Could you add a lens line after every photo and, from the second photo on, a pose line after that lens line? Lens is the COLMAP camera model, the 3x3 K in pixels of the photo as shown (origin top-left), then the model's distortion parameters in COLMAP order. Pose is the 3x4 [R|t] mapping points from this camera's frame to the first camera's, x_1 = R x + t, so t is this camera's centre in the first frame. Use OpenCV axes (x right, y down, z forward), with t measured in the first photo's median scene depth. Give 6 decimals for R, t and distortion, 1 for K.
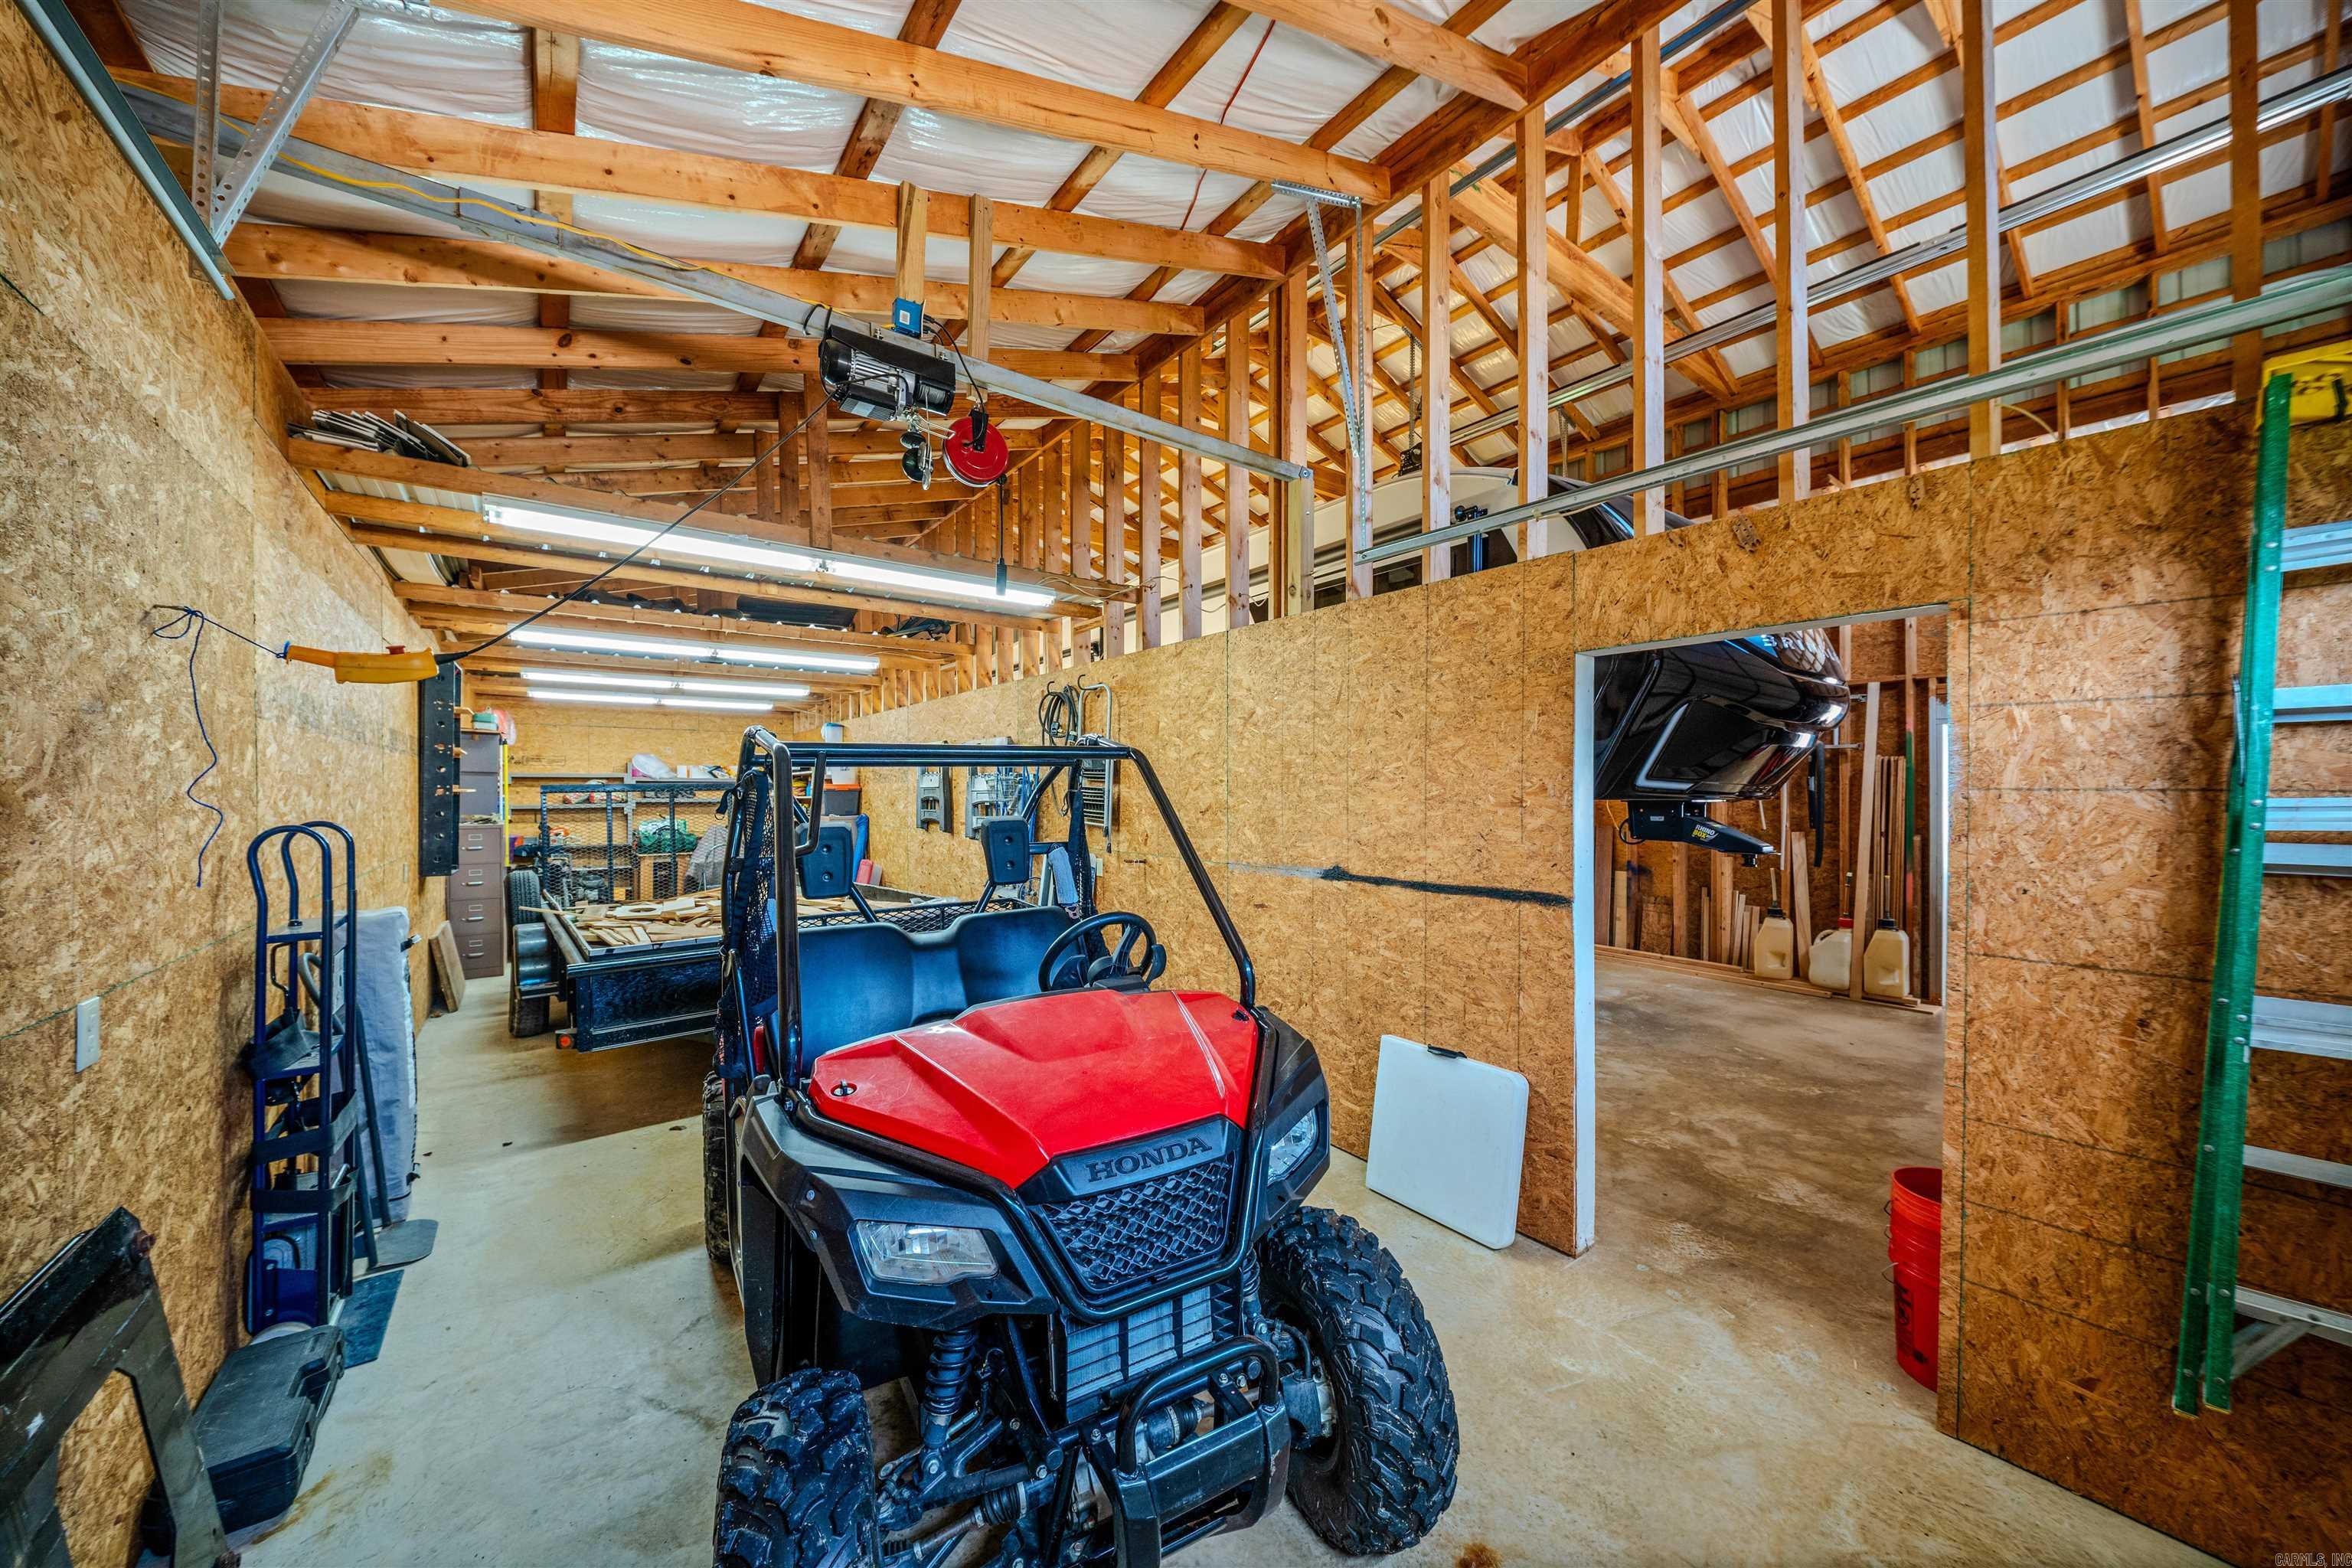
lens RADIAL K [[822.6, 0, 1181.6], [0, 822.6, 787.0], [0, 0, 1]] dist [-0.000848, -0.000496]
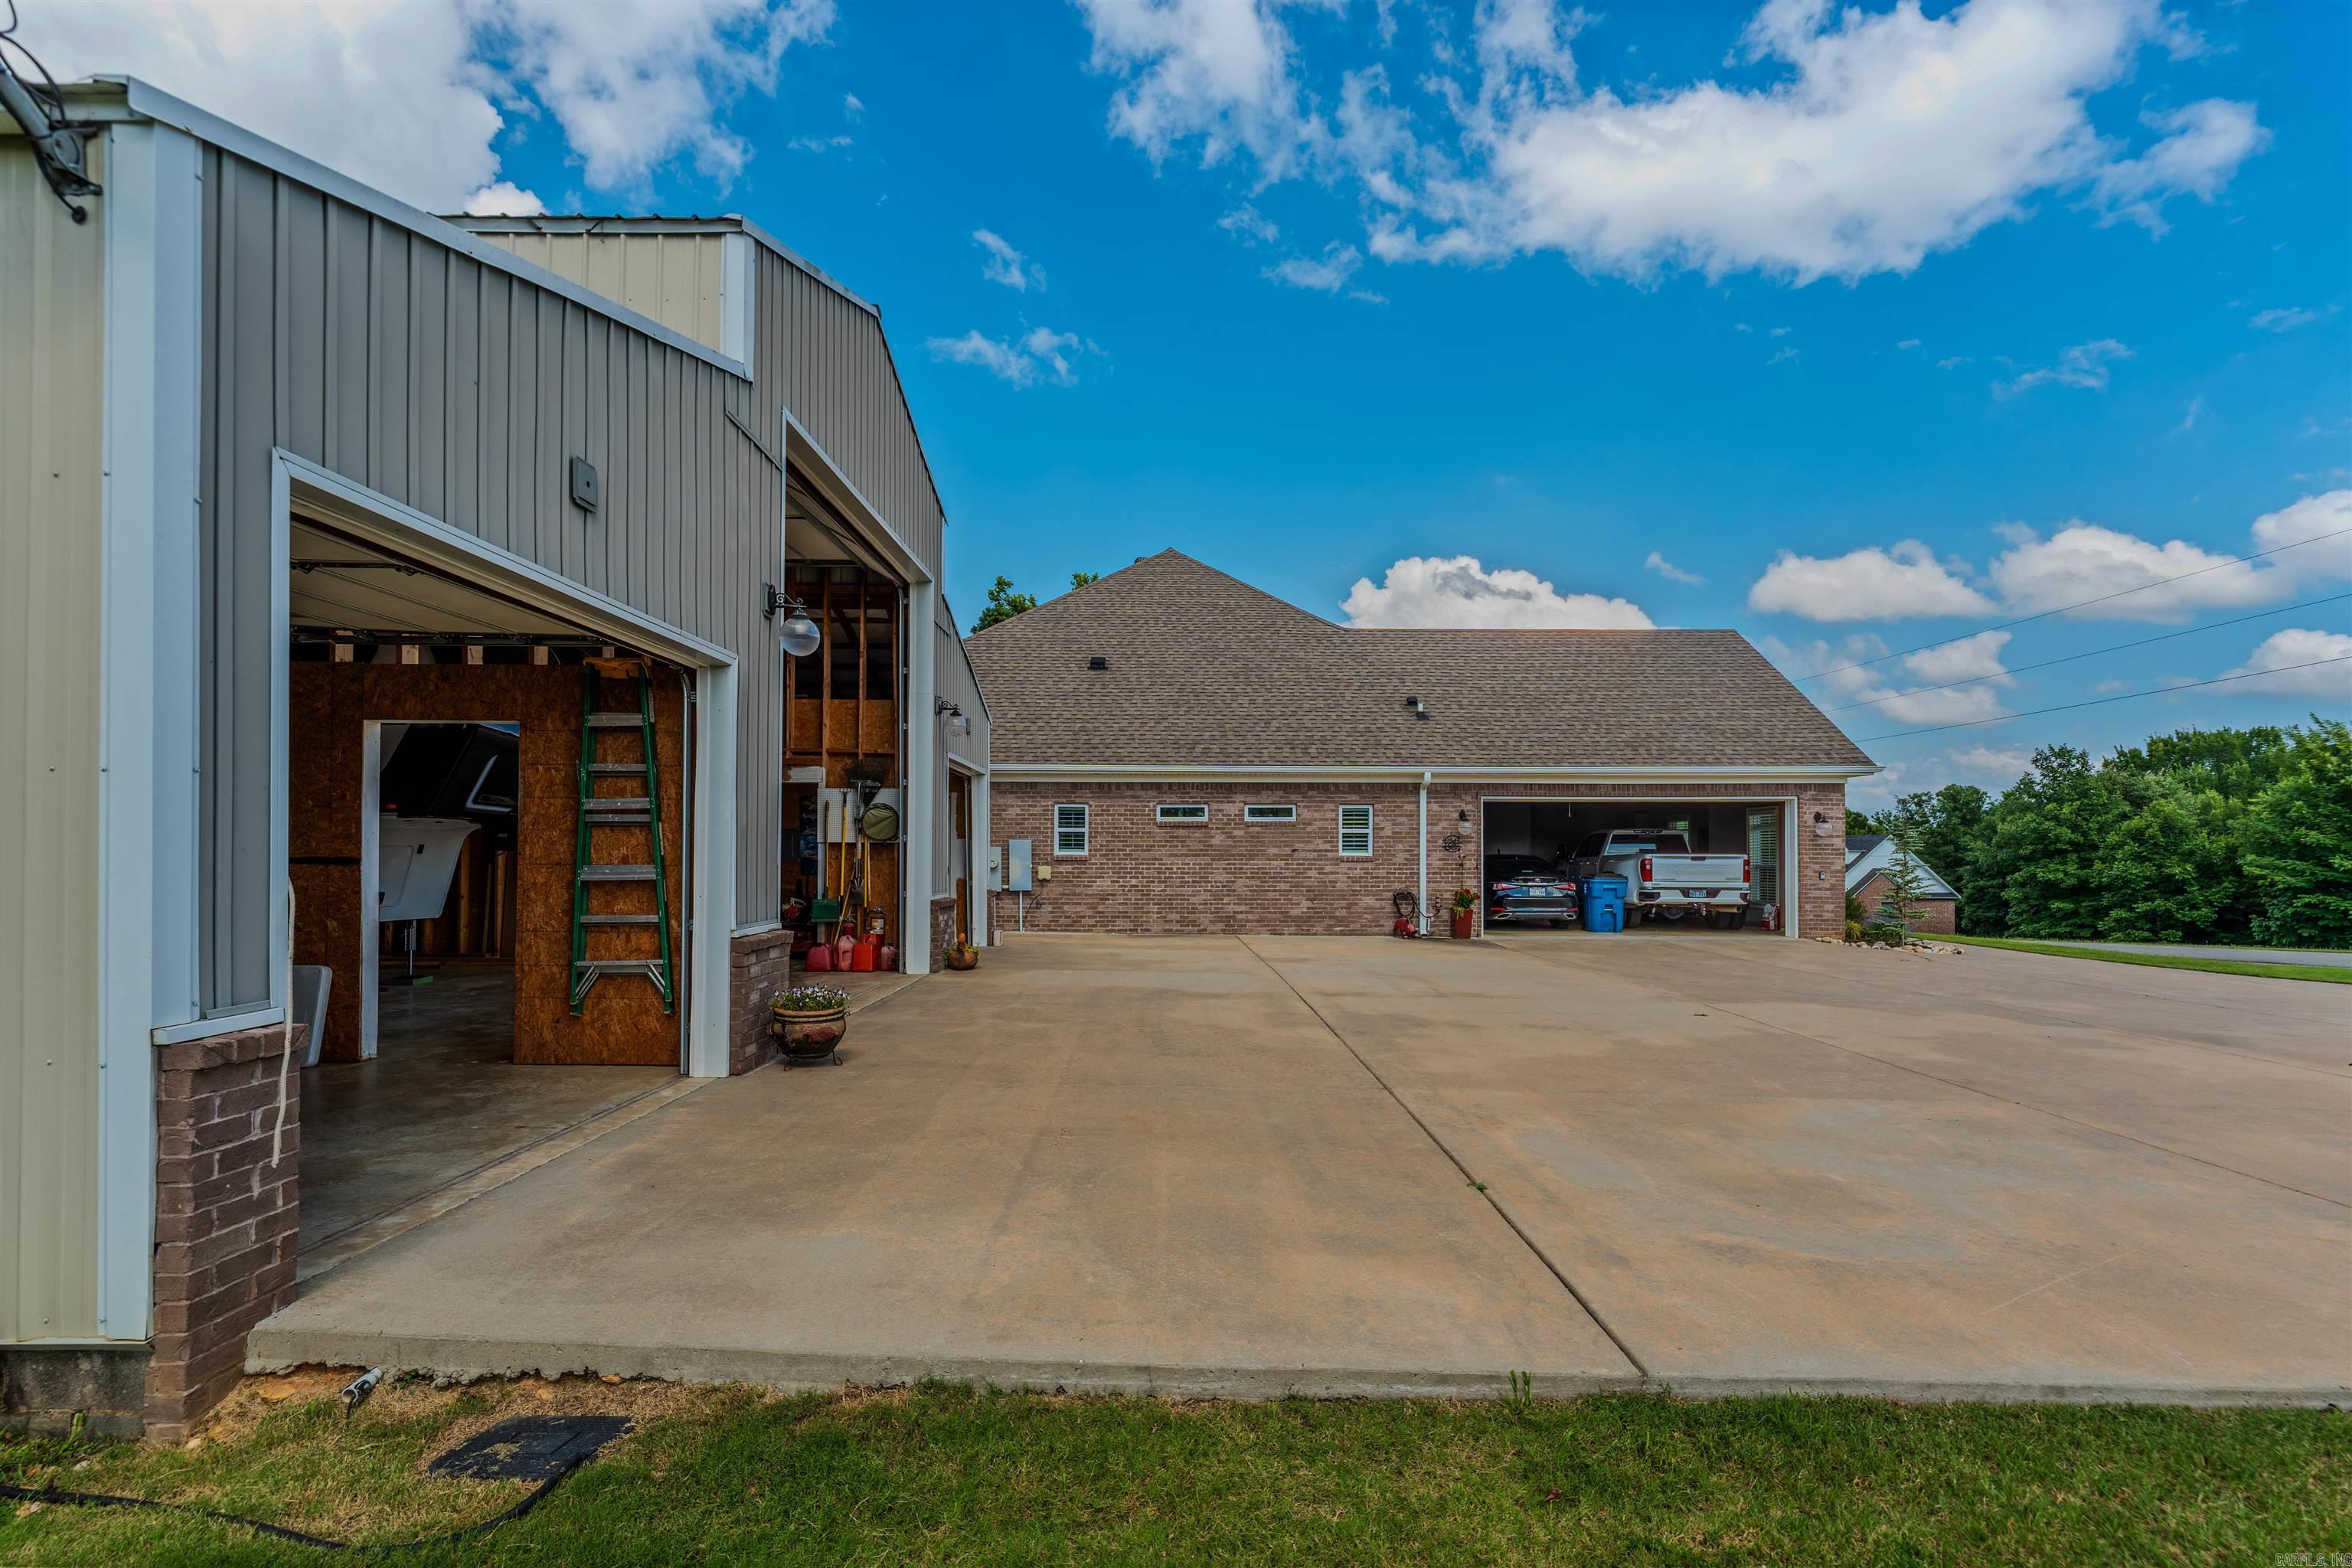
lens RADIAL K [[1026.8, 0, 1195.4], [0, 1026.8, 848.9], [0, 0, 1]] dist [-0.000764, -0.000136]
pose [[0.591274, 0.007964, 0.806431, -0.281310], [-0.005516, 0.999968, -0.005830, 0.135841], [-0.806452, -0.001001, 0.591299, -2.027195]]
